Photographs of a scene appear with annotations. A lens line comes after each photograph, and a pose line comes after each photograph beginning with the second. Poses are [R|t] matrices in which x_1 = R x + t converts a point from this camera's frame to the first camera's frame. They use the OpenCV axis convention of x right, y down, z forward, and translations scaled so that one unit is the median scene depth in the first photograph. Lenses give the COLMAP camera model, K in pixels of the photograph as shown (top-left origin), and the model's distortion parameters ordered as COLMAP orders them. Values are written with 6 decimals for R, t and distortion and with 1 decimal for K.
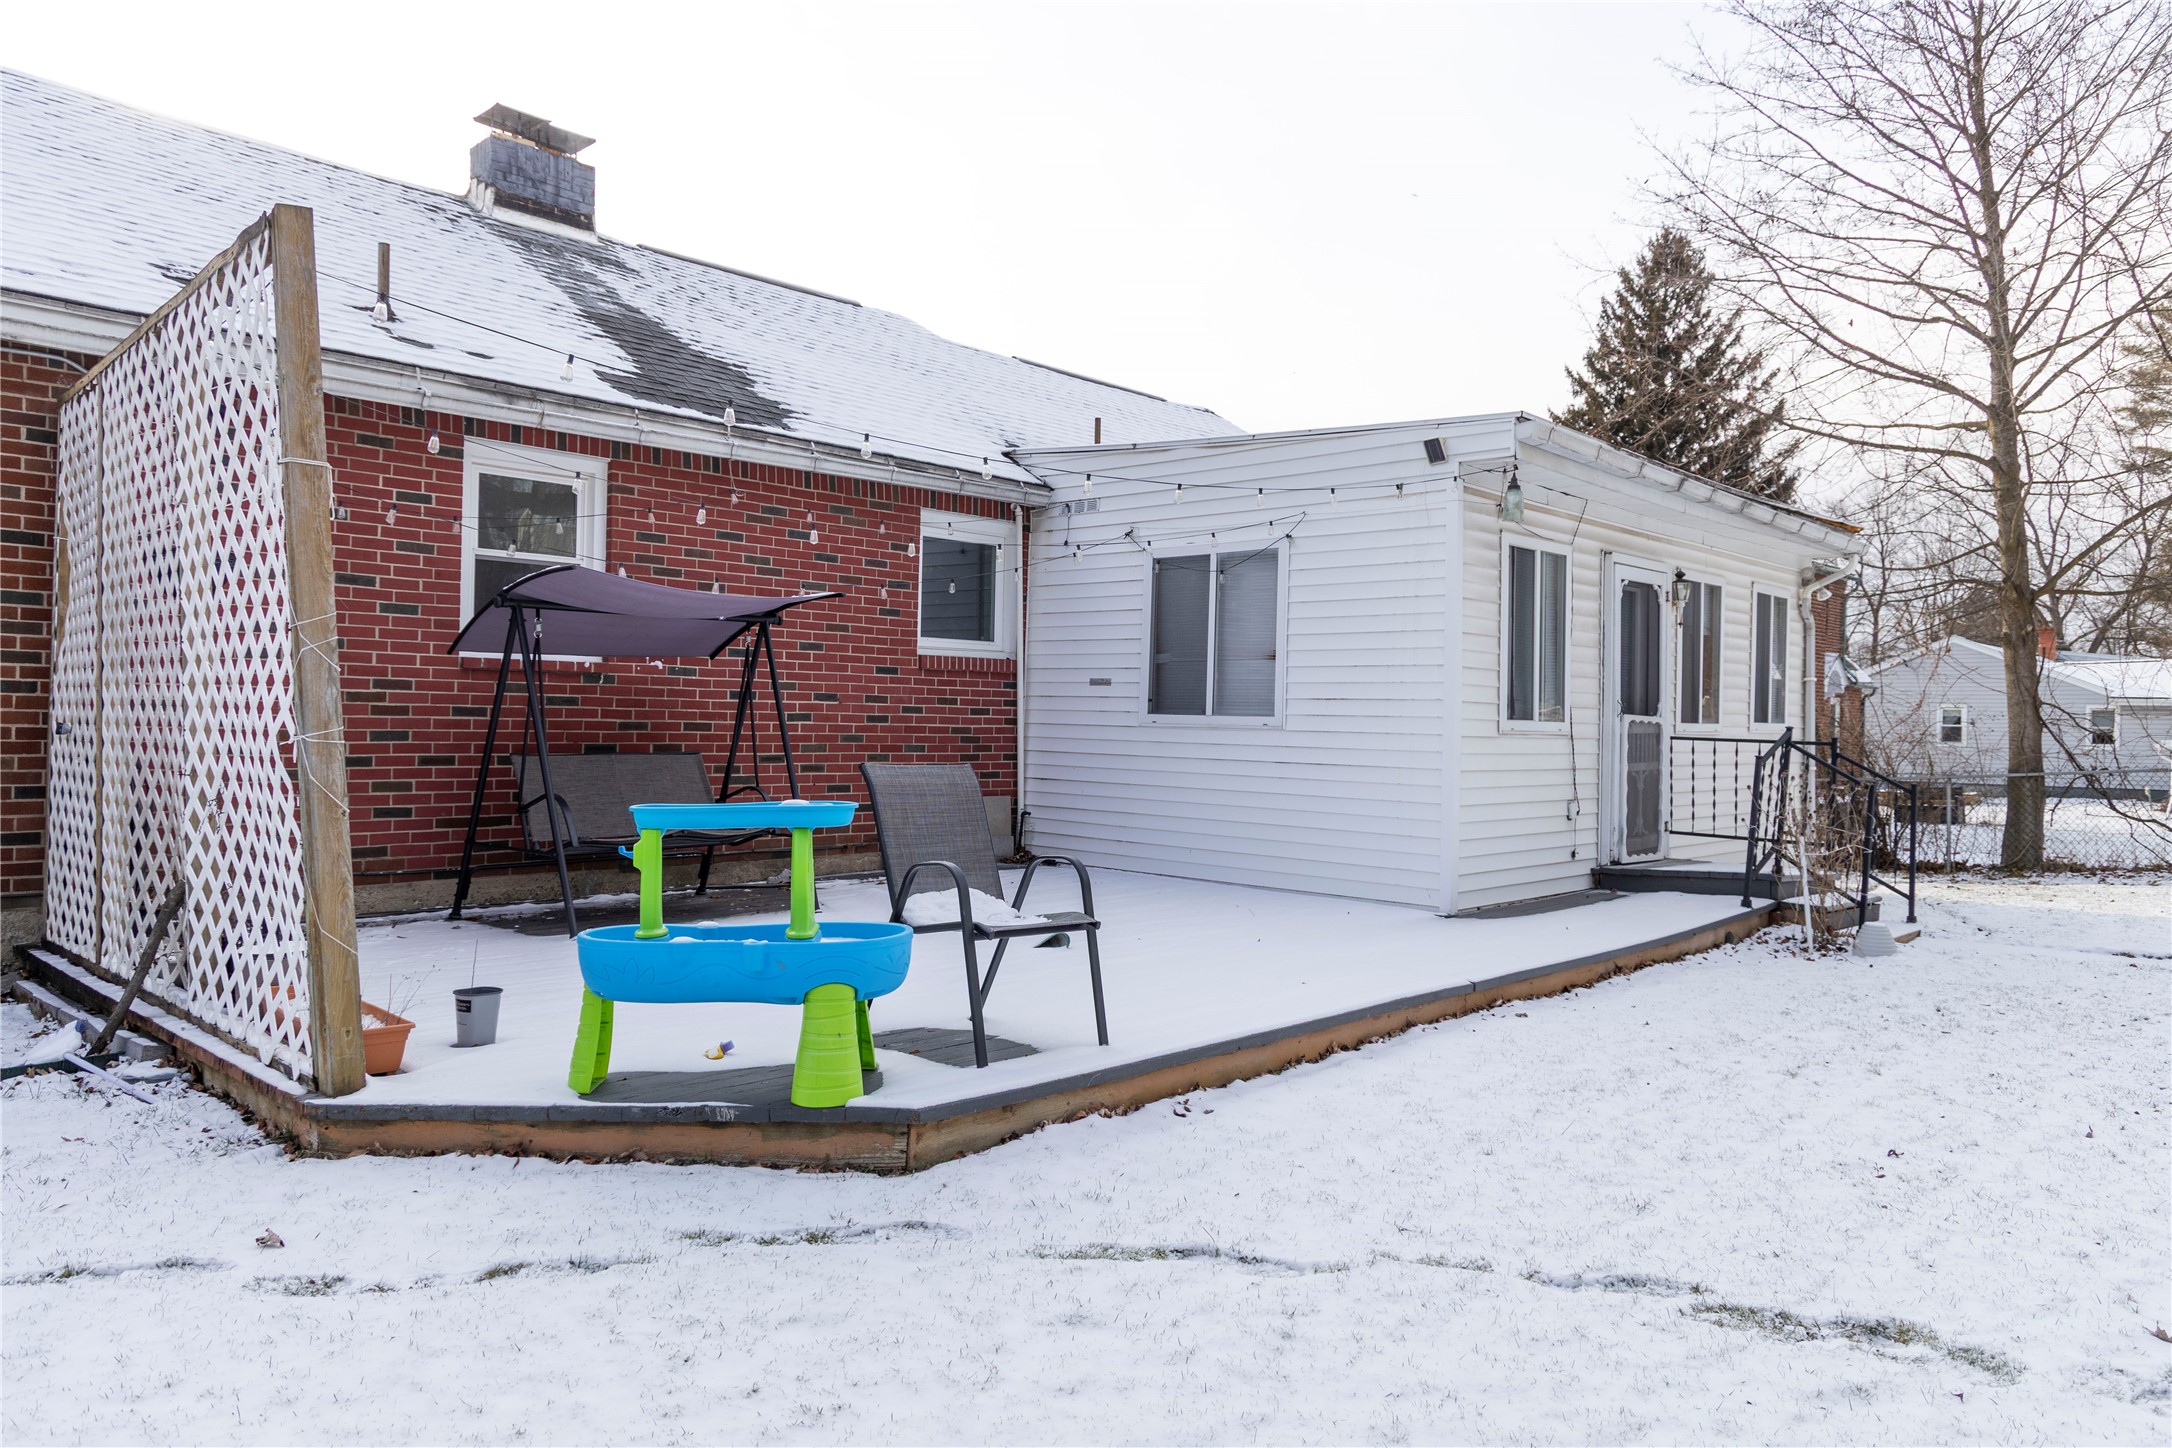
lens RADIAL K [[1449.8, 0, 1090.4], [0, 1449.8, 723.0], [0, 0, 1]] dist [0.004545, -0.001021]
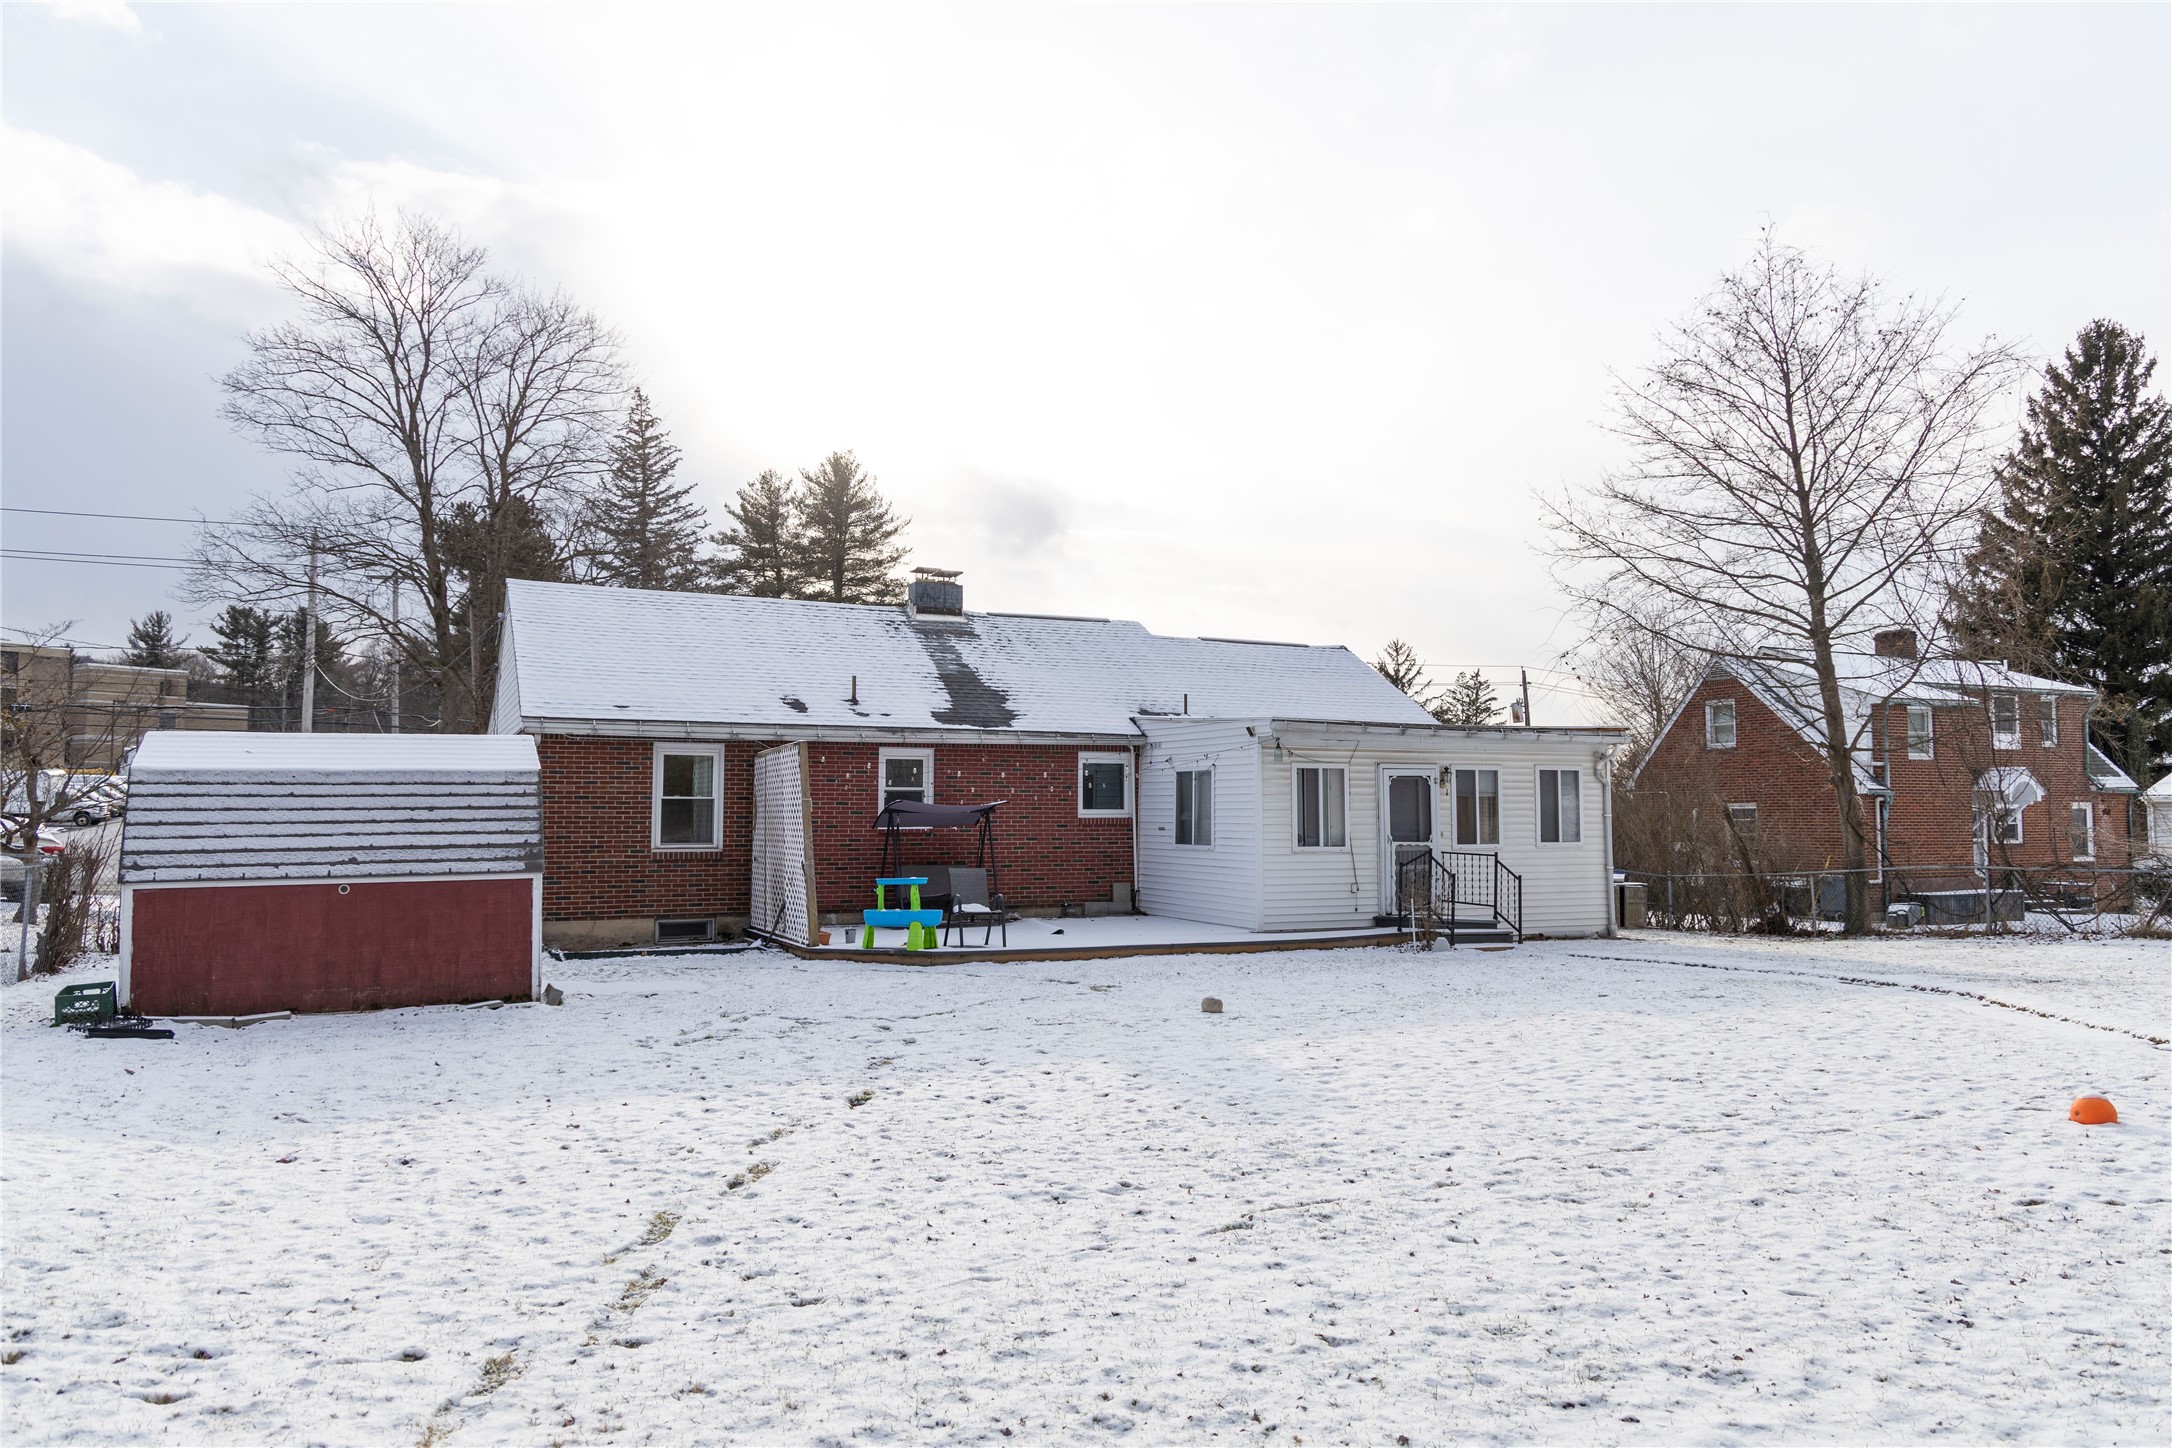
lens RADIAL K [[1449.8, 0, 1087.3], [0, 1449.8, 726.2], [0, 0, 1]] dist [0.004545, -0.001021]
pose [[0.929661, -0.041504, -0.366071, 0.750941], [0.016239, 0.997285, -0.071829, -0.030112], [0.368059, 0.060832, 0.927811, -1.114019]]
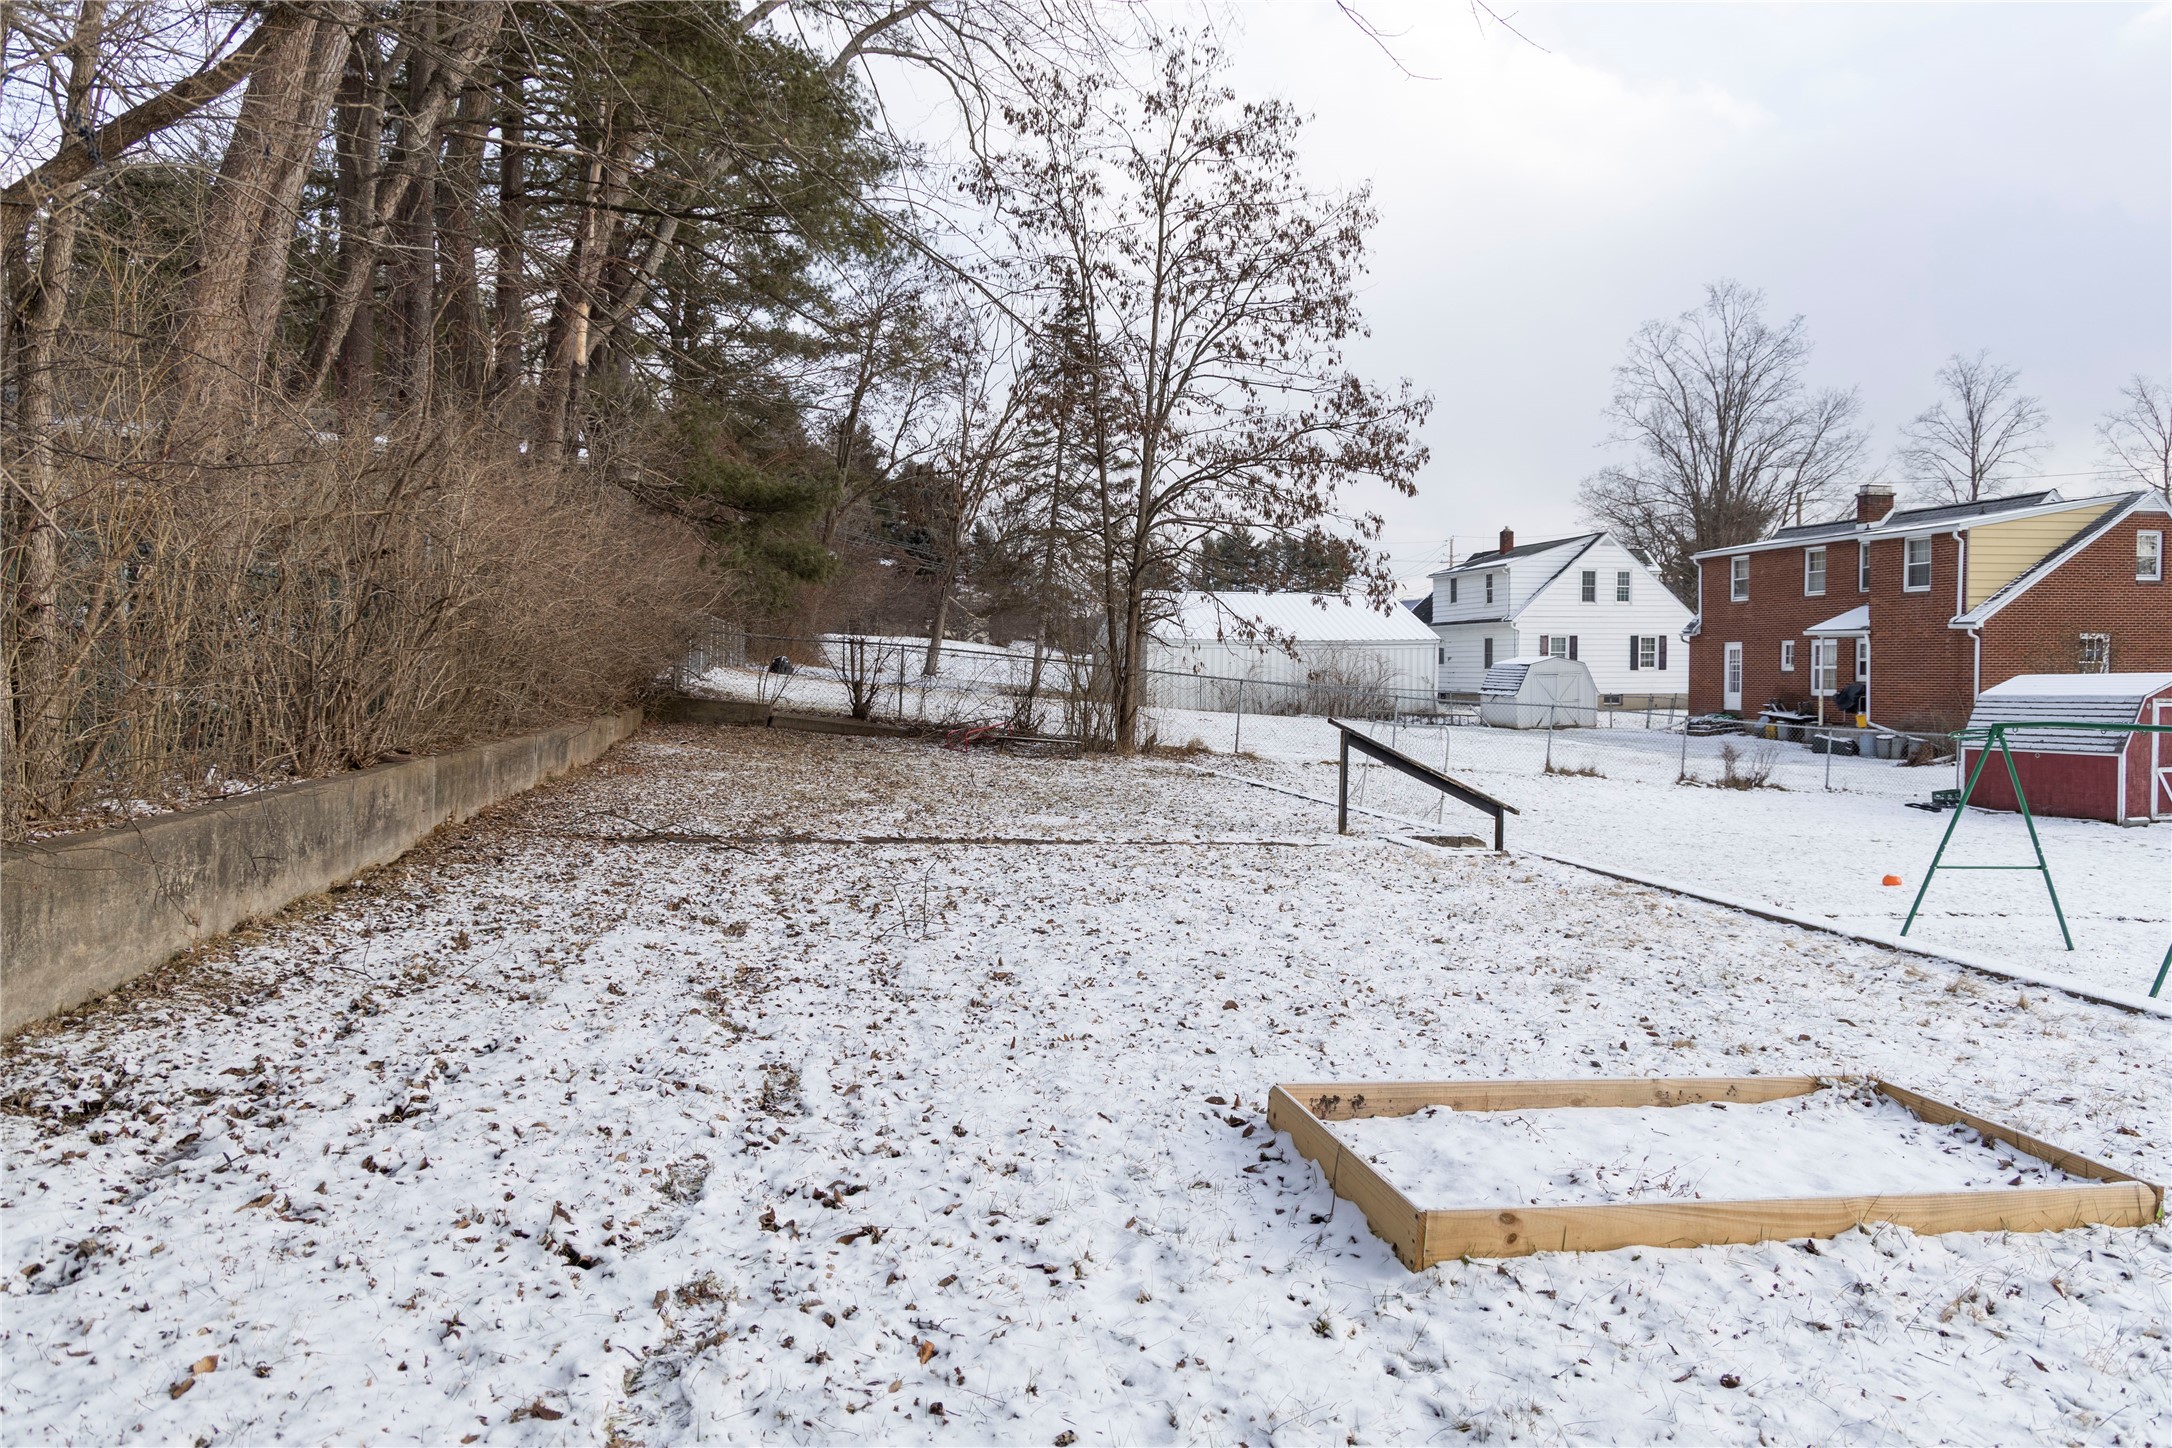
lens RADIAL K [[1449.8, 0, 1090.2], [0, 1449.8, 710.2], [0, 0, 1]] dist [0.004545, -0.001021]
pose [[-0.556844, 0.005285, -0.830600, 2.725003], [-0.008302, 0.999894, 0.011928, -0.086234], [0.830575, 0.013538, -0.556742, -0.131504]]
